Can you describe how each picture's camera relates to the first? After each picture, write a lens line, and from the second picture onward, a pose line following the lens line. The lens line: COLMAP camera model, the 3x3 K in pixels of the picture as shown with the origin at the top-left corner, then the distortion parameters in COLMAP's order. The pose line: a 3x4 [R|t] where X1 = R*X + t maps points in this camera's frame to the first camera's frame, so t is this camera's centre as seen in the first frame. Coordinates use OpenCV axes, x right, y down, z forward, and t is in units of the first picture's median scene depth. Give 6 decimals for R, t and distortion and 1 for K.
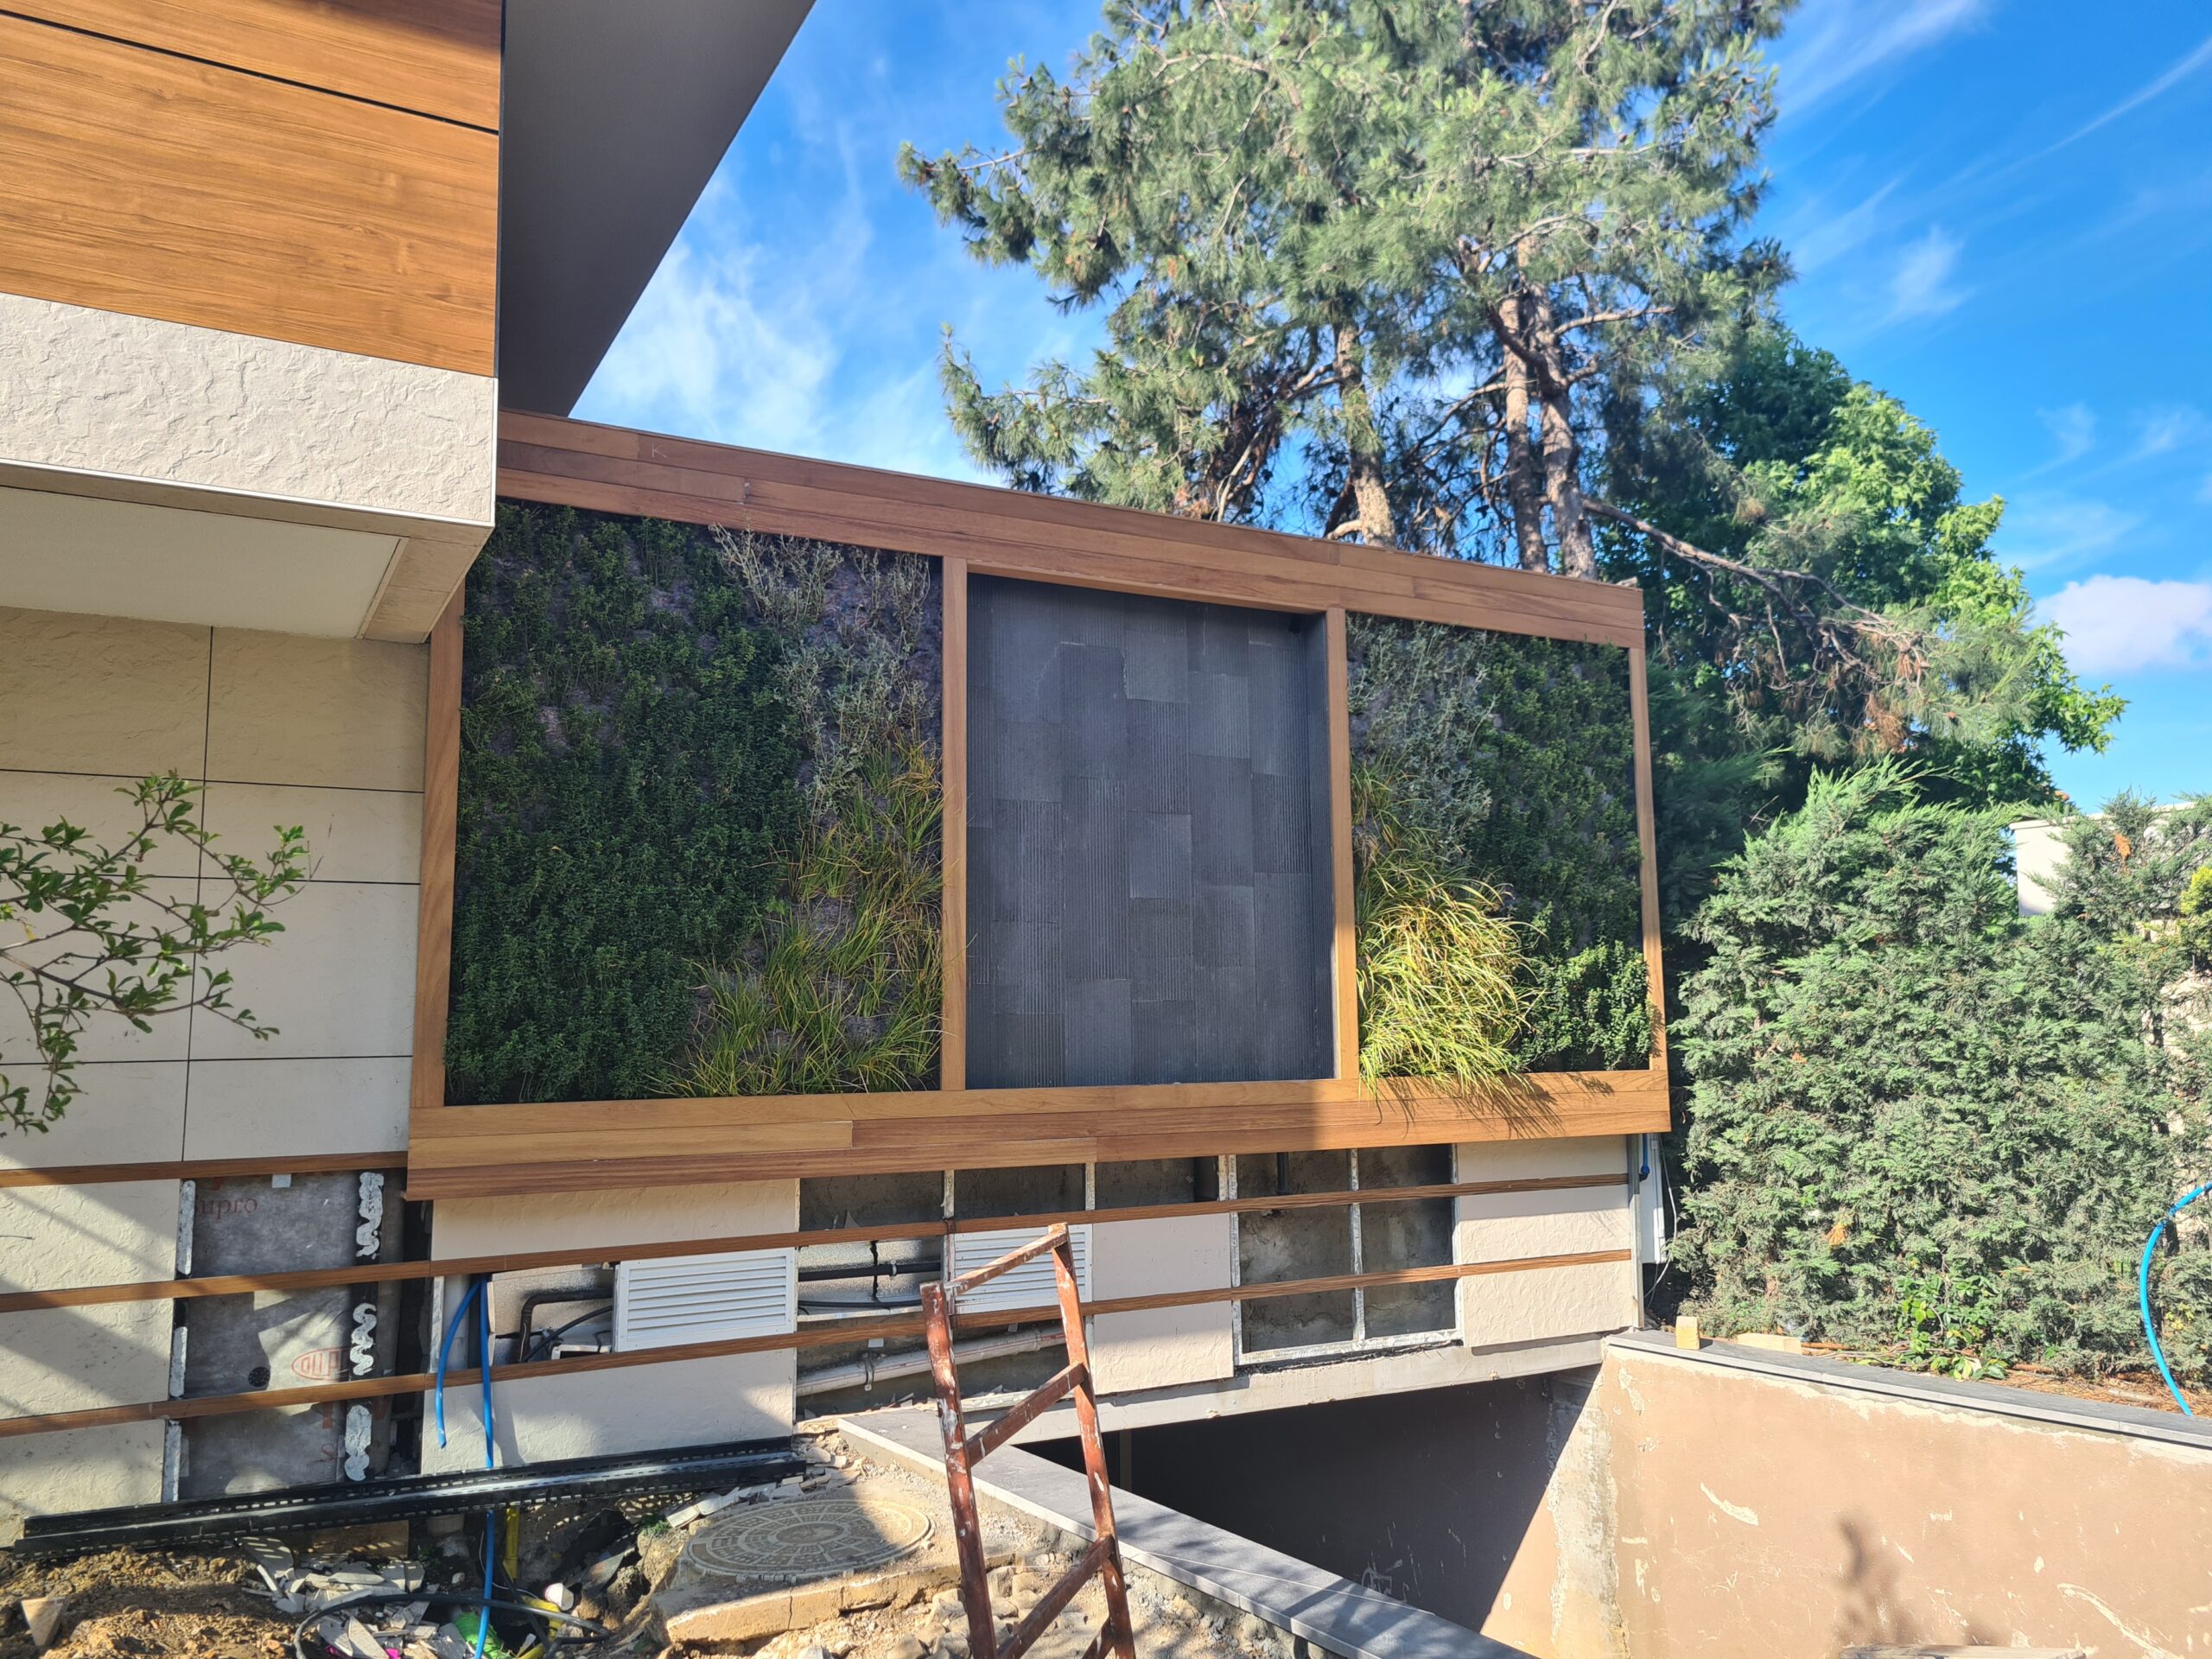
lens RADIAL K [[1644.8, 0, 1096.0], [0, 1644.8, 835.5], [0, 0, 1]] dist [0.046701, -0.012933]
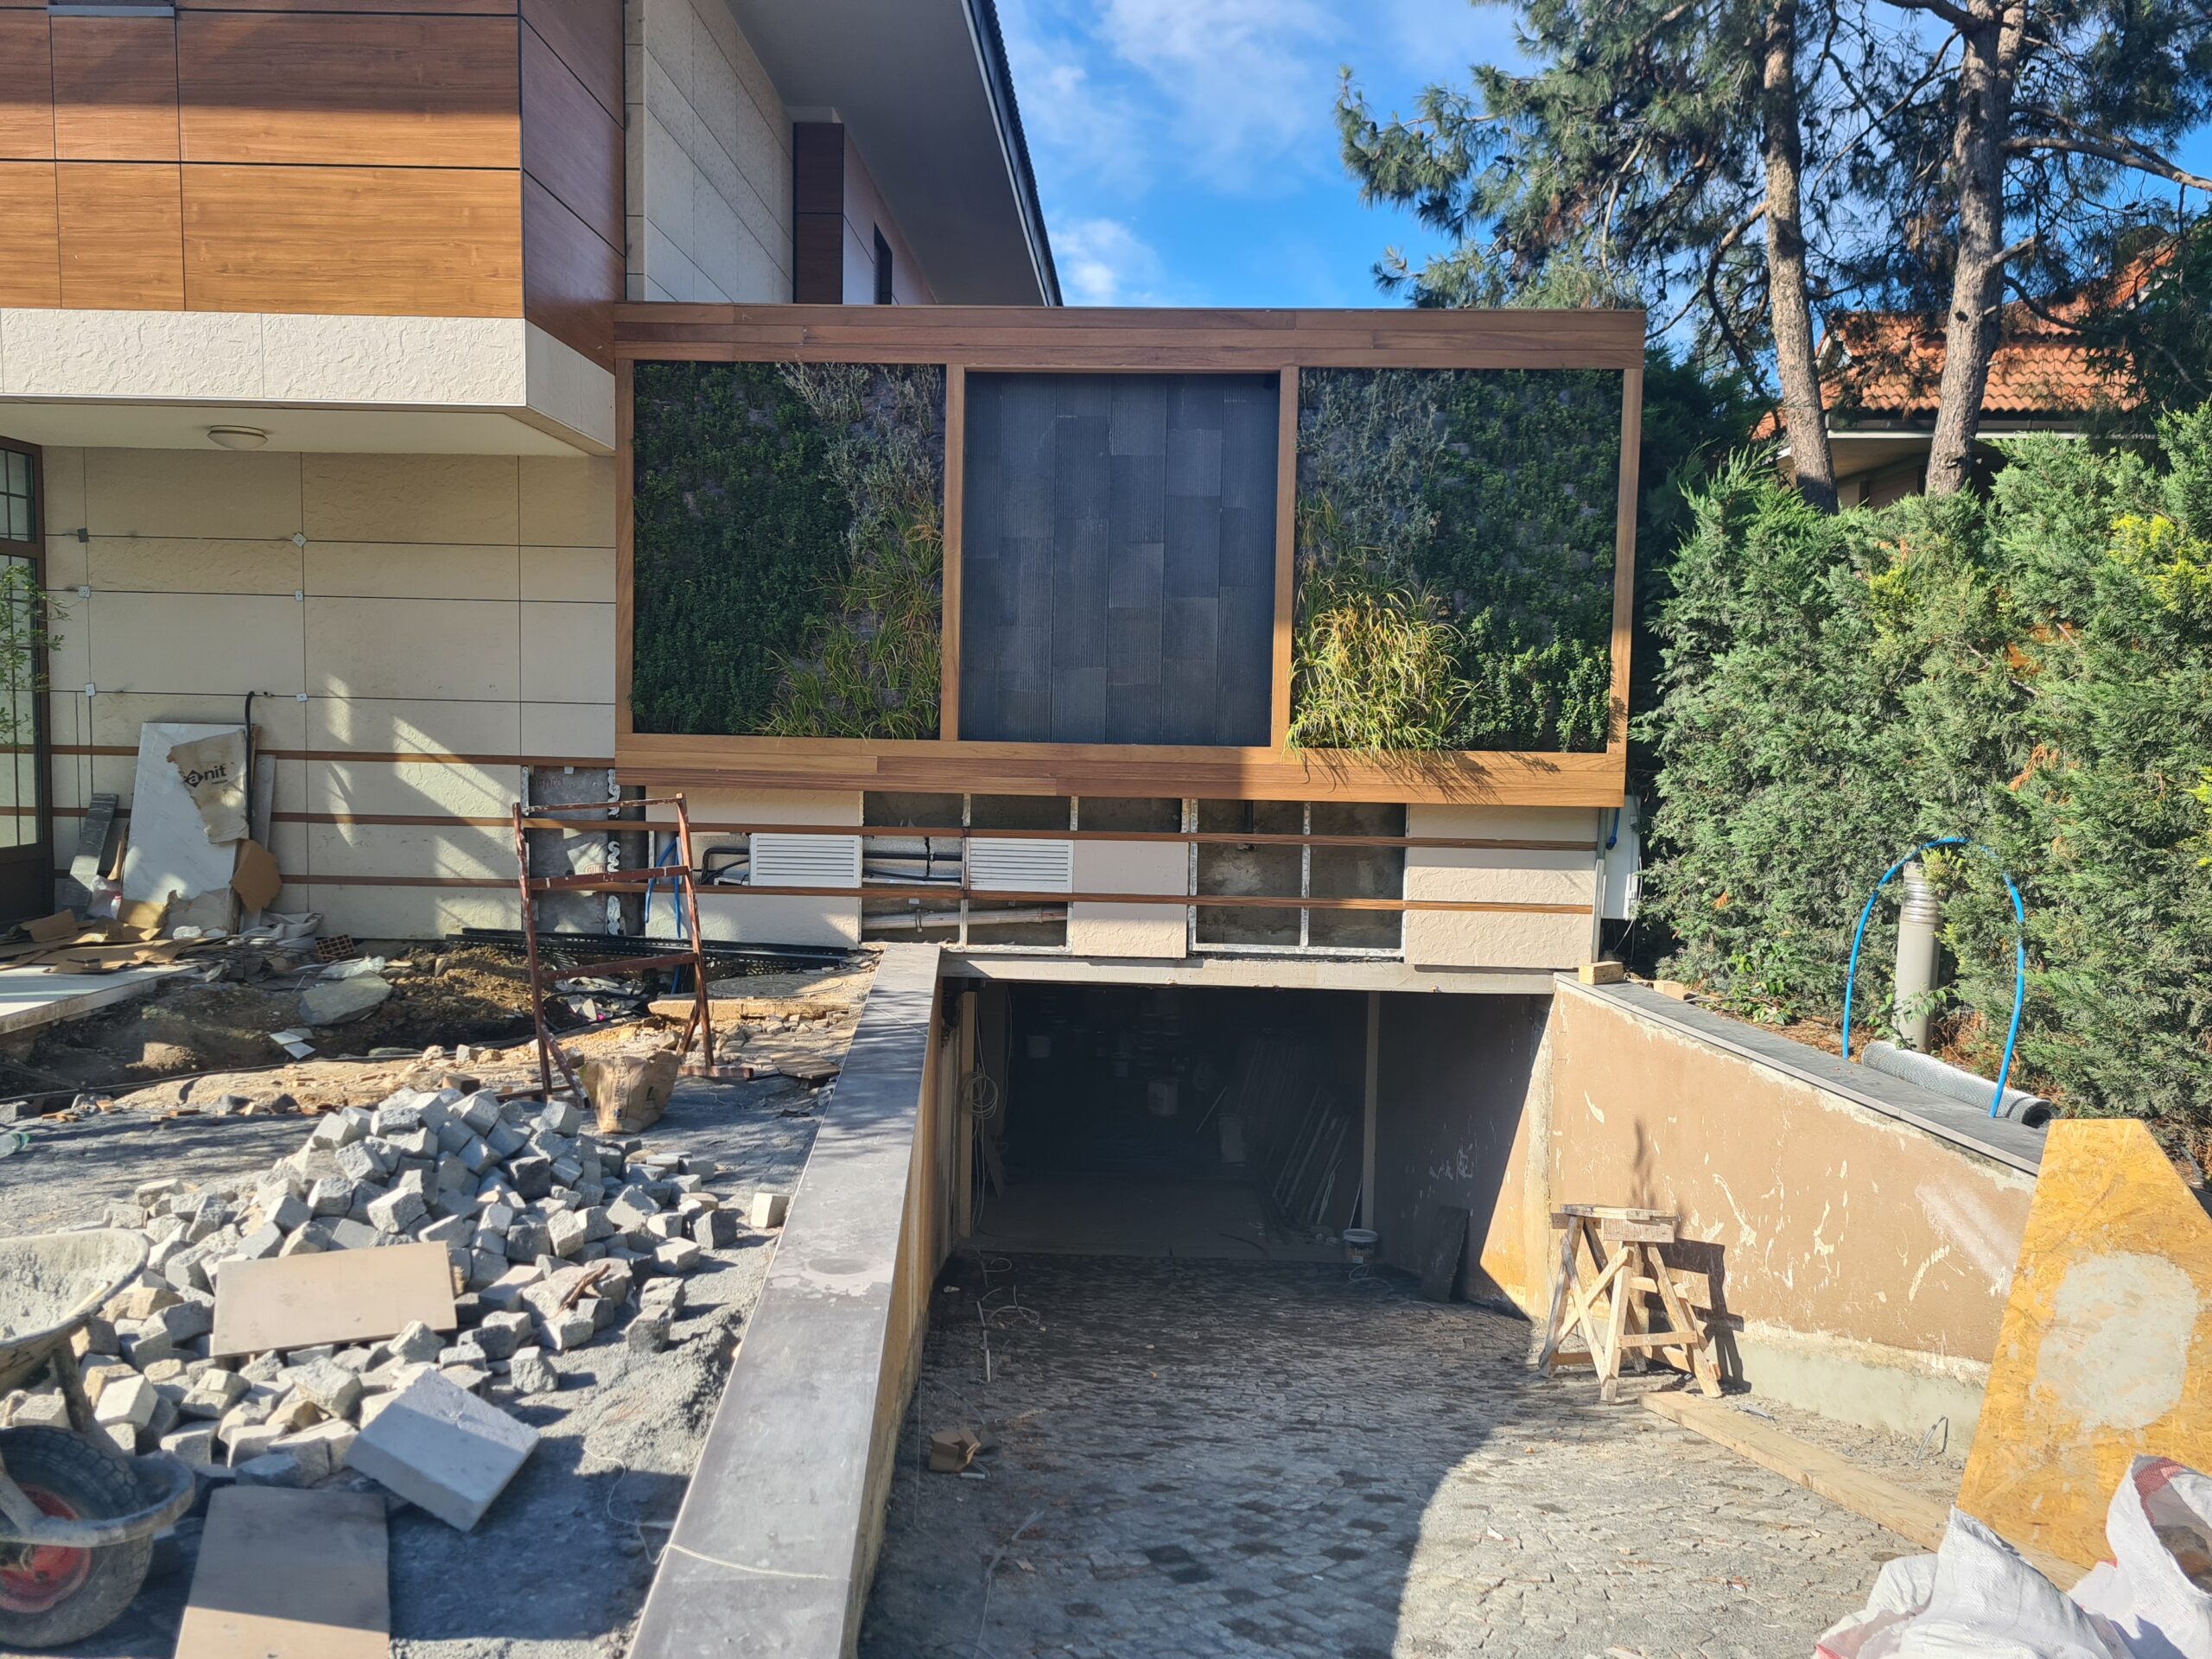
lens RADIAL K [[1644.8, 0, 1096.3], [0, 1644.8, 839.4], [0, 0, 1]] dist [0.046701, -0.012933]
pose [[0.857236, 0.065033, -0.510800, 0.764604], [0.030072, 0.983977, 0.175743, -0.013804], [0.514044, -0.166014, 0.841545, -0.189023]]
